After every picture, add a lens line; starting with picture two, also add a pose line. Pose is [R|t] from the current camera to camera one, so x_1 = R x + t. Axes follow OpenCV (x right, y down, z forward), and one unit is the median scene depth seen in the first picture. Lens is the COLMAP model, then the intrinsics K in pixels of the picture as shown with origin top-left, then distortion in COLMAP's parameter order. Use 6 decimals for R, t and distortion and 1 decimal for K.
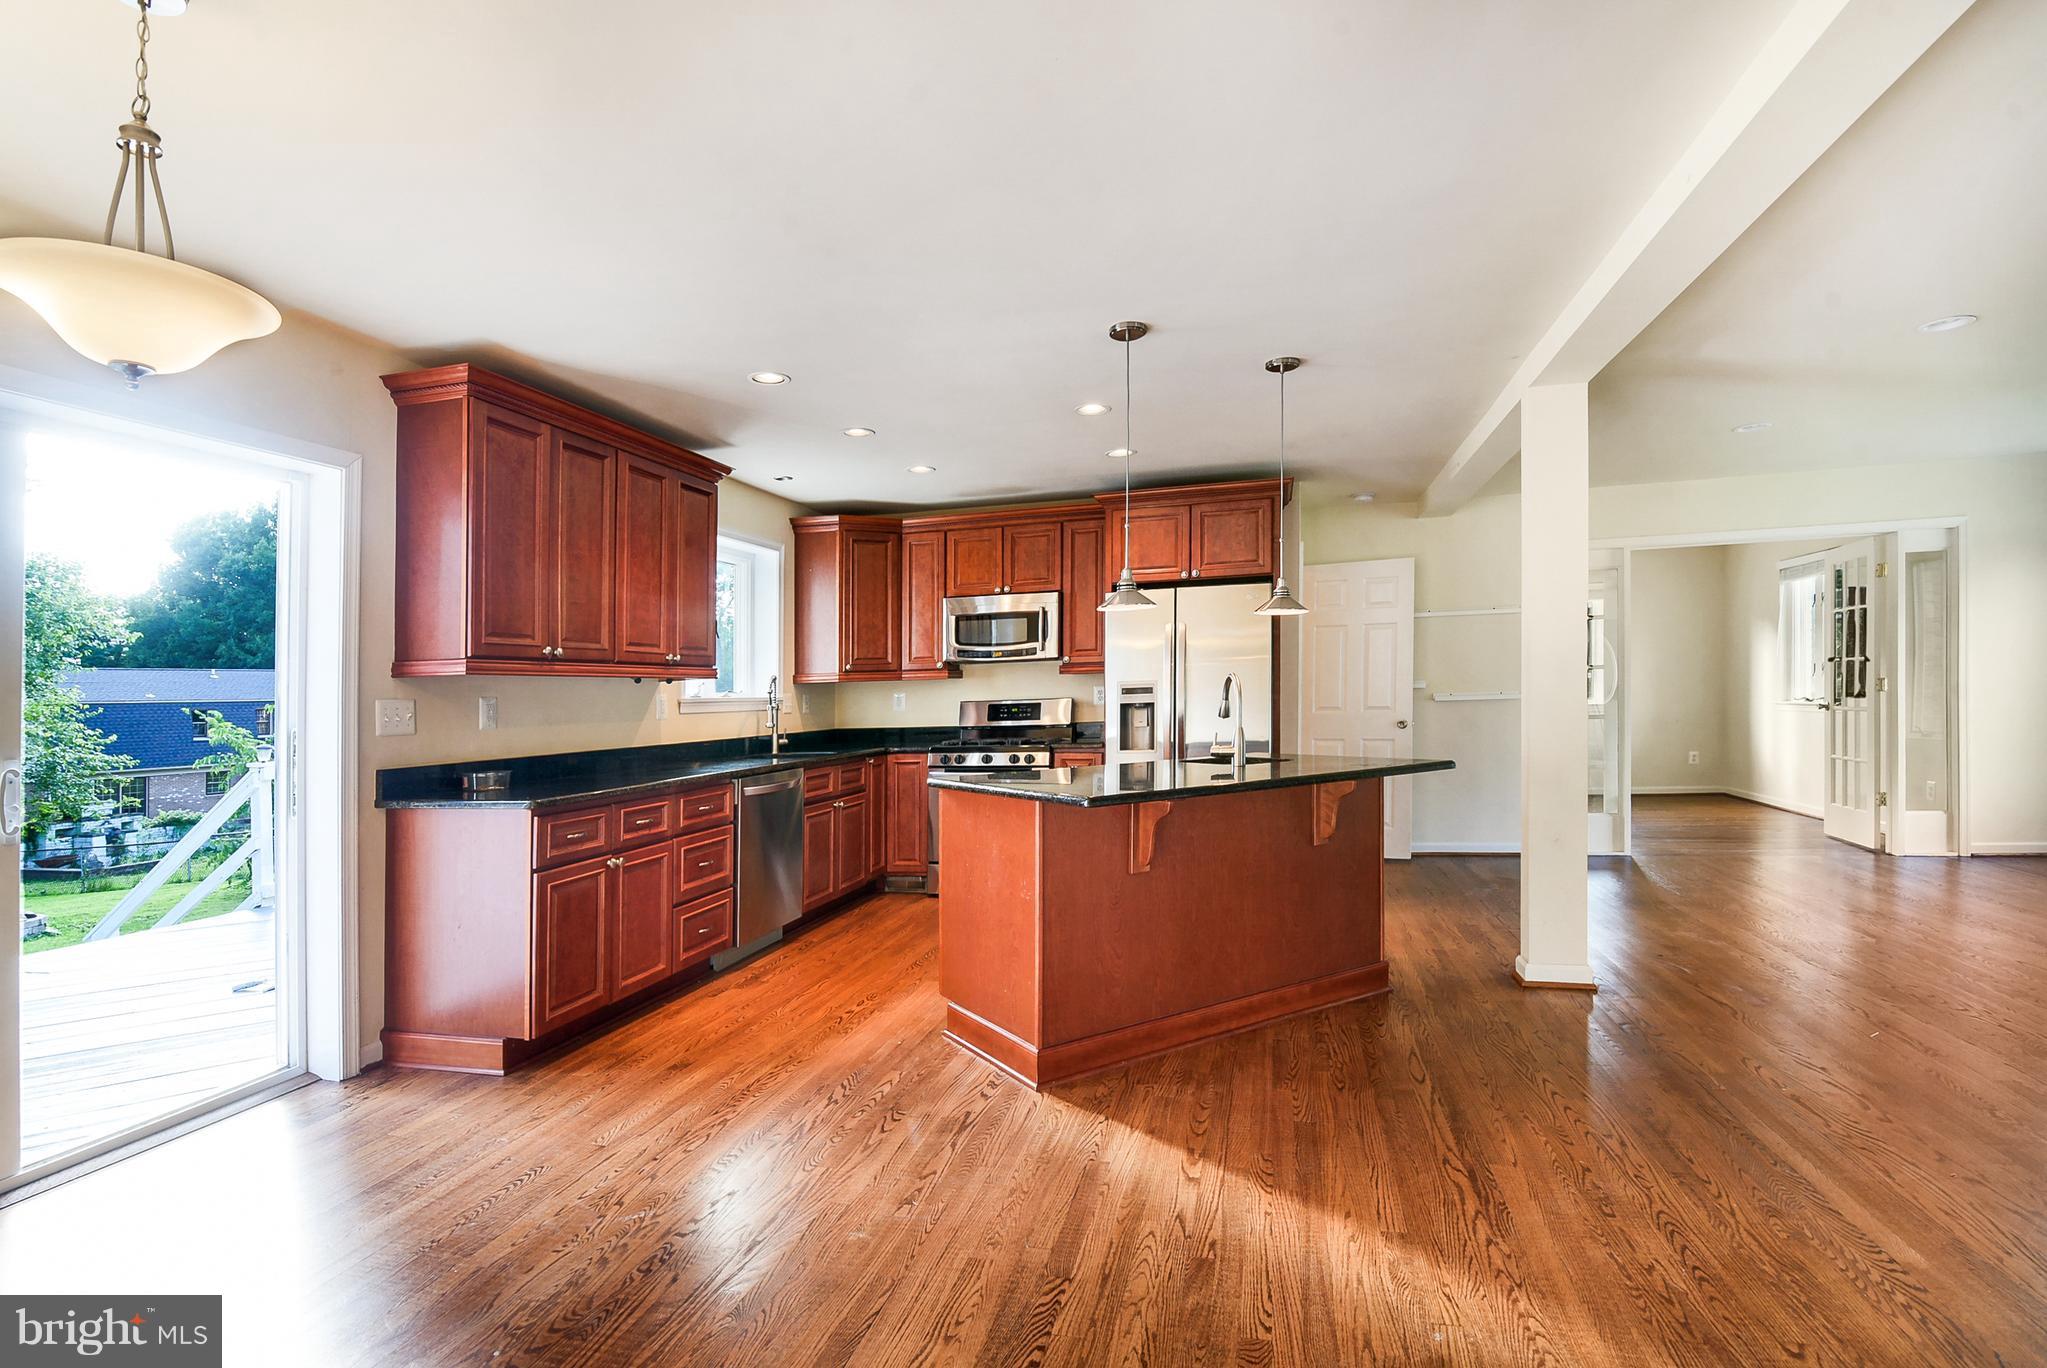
lens RADIAL K [[1010.5, 0, 1082.6], [0, 1010.5, 655.9], [0, 0, 1]] dist [-0.026885, 0.000060]
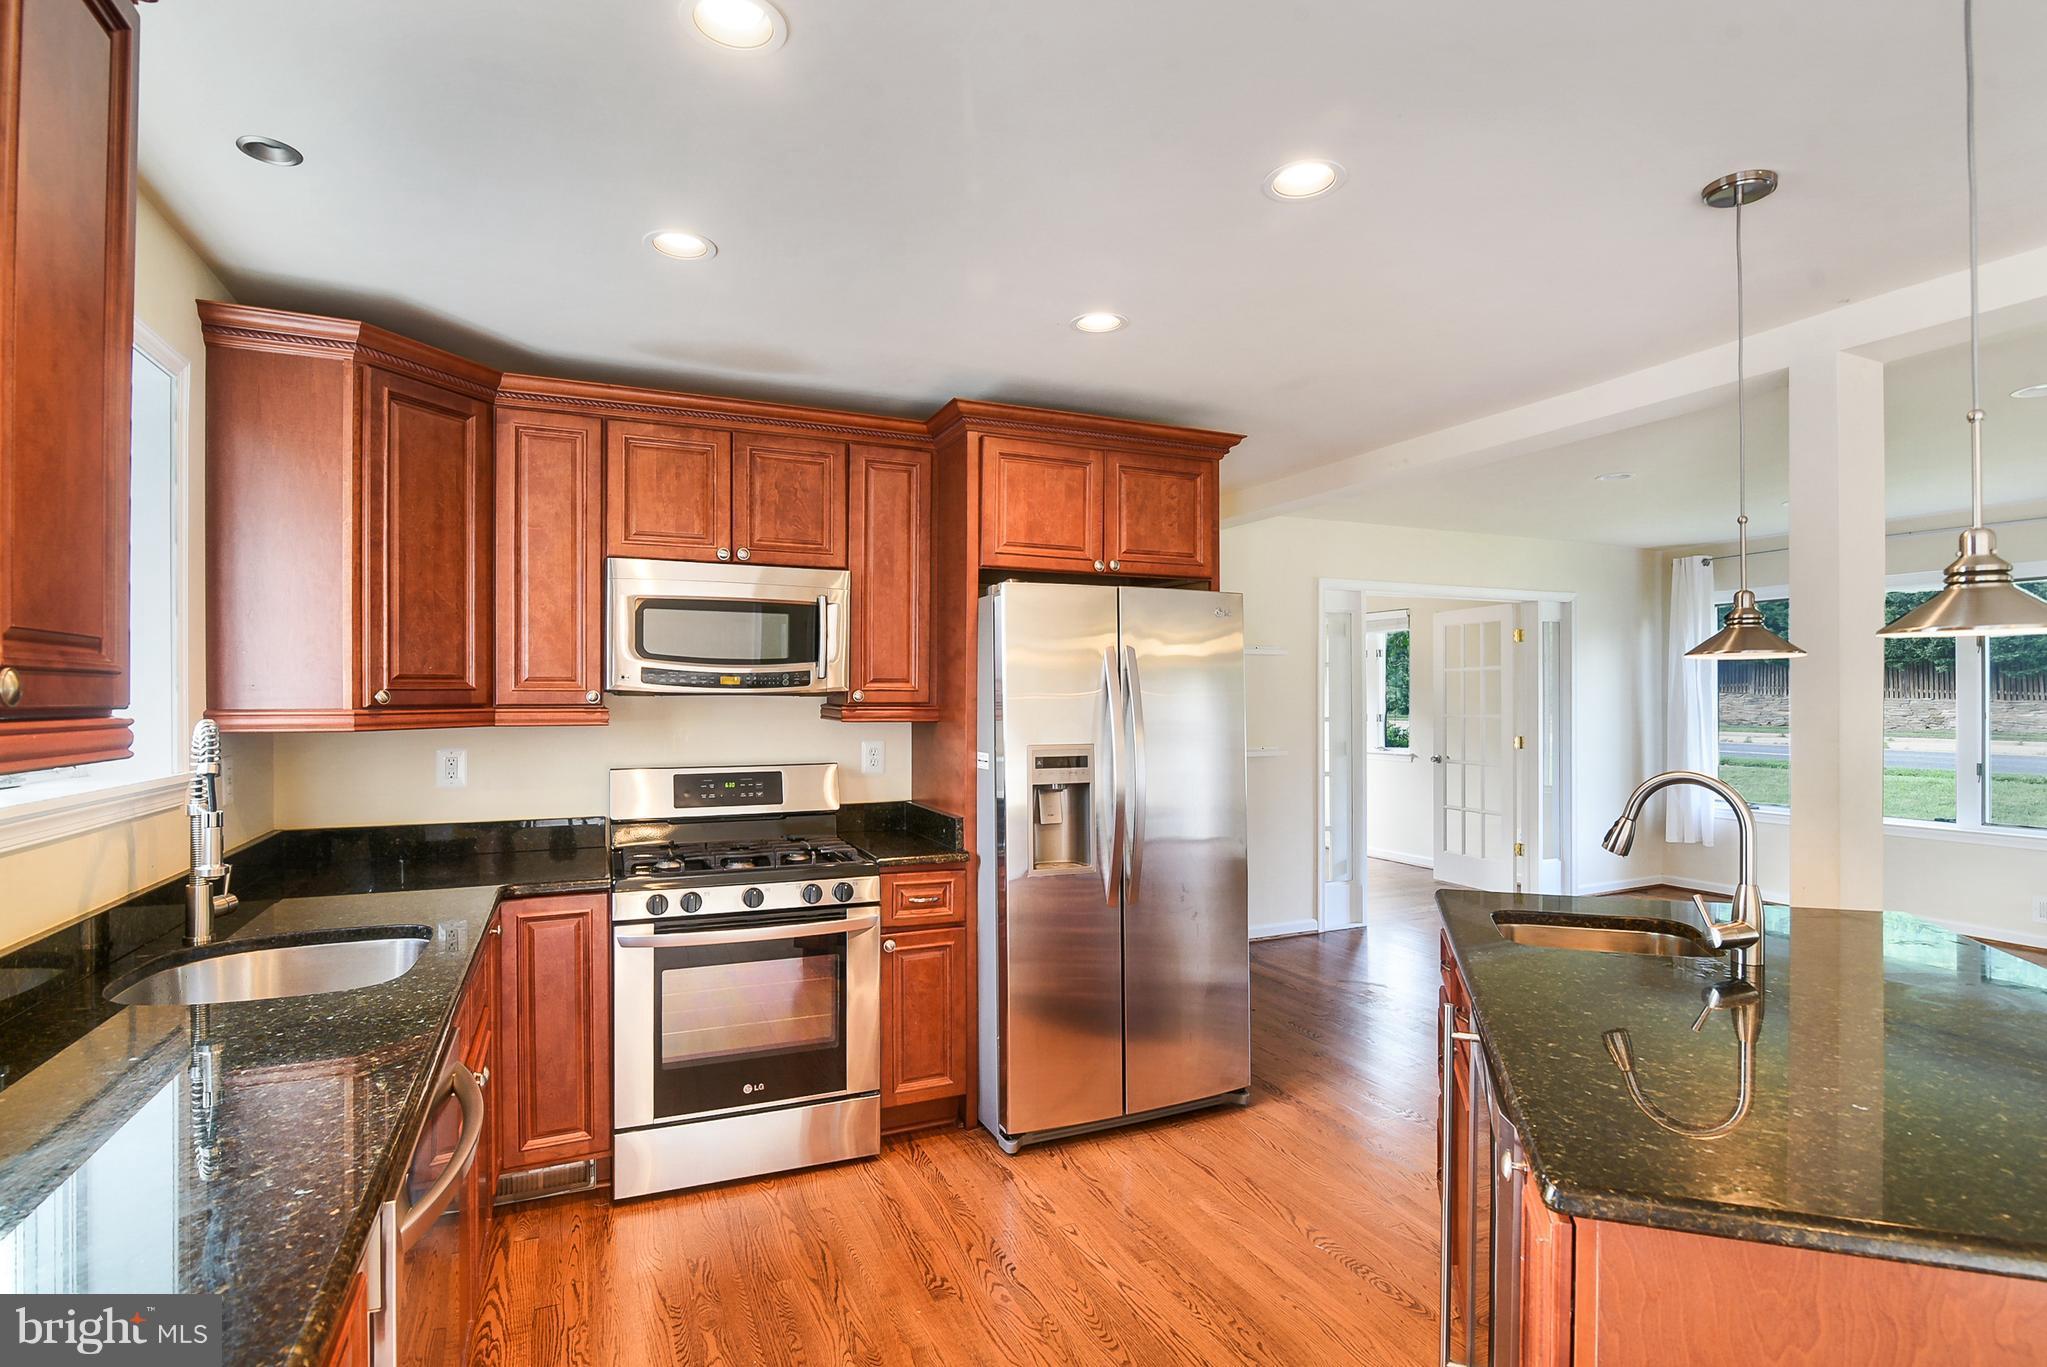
lens RADIAL K [[958.0, 0, 1004.4], [0, 958.0, 696.3], [0, 0, 1]] dist [-0.019809, 0.000778]
pose [[0.792715, 0.031583, 0.608773, -0.267735], [-0.047231, 0.998837, 0.009682, -0.004925], [-0.607760, -0.036428, 0.793285, 0.539455]]
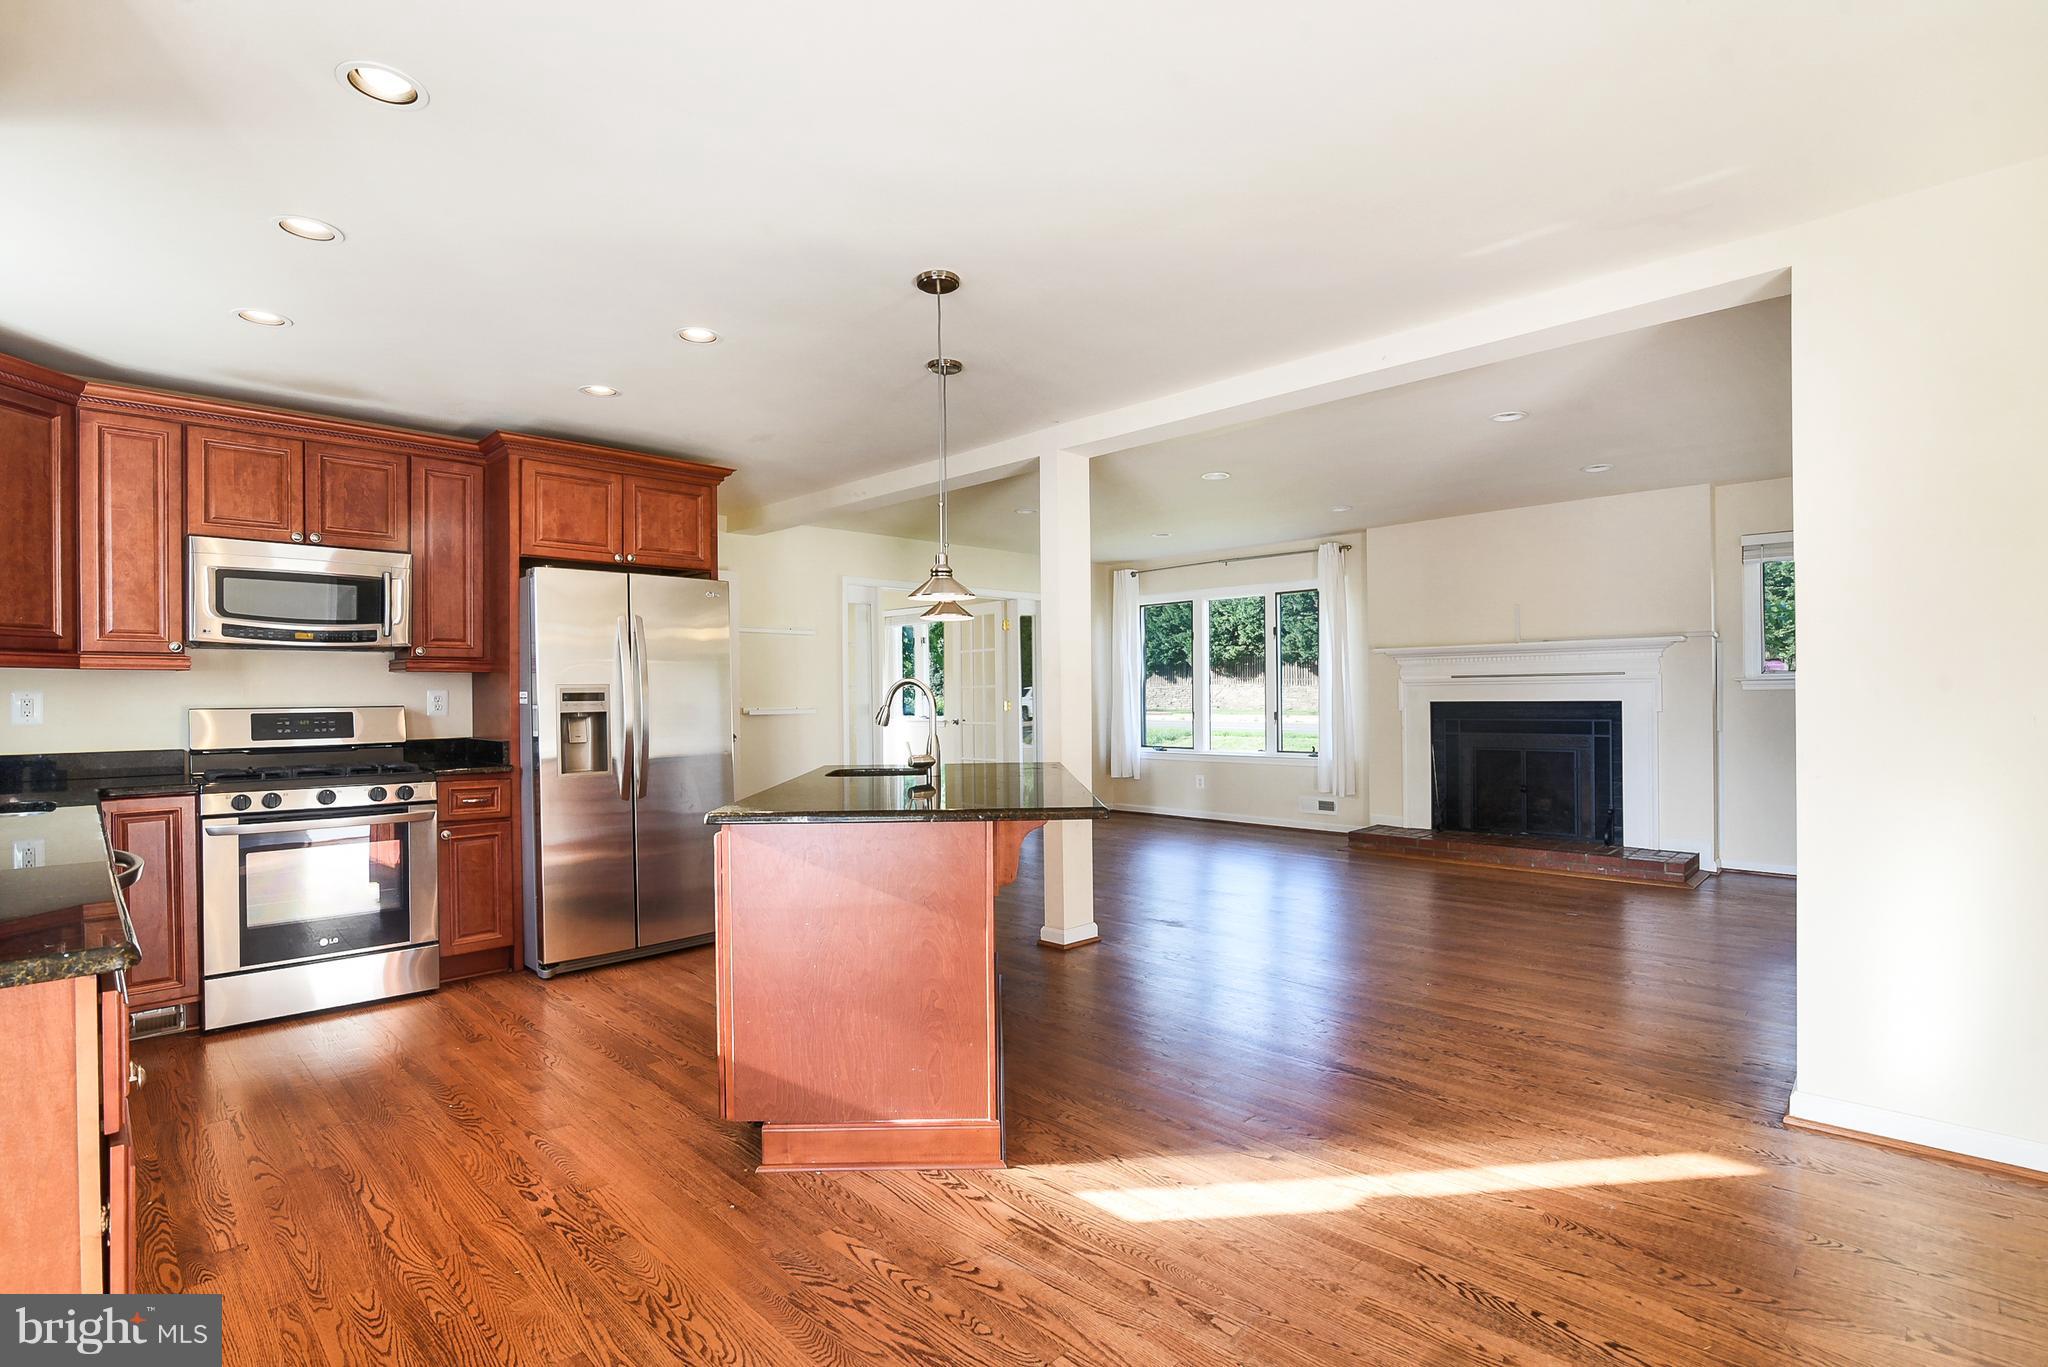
lens RADIAL K [[958.5, 0, 1004.9], [0, 958.5, 696.3], [0, 0, 1]] dist [-0.019809, 0.000778]
pose [[0.524855, 0.025420, 0.850812, -0.366149], [-0.038246, 0.999249, -0.006262, 0.023644], [-0.850332, -0.029254, 0.525433, 0.299593]]
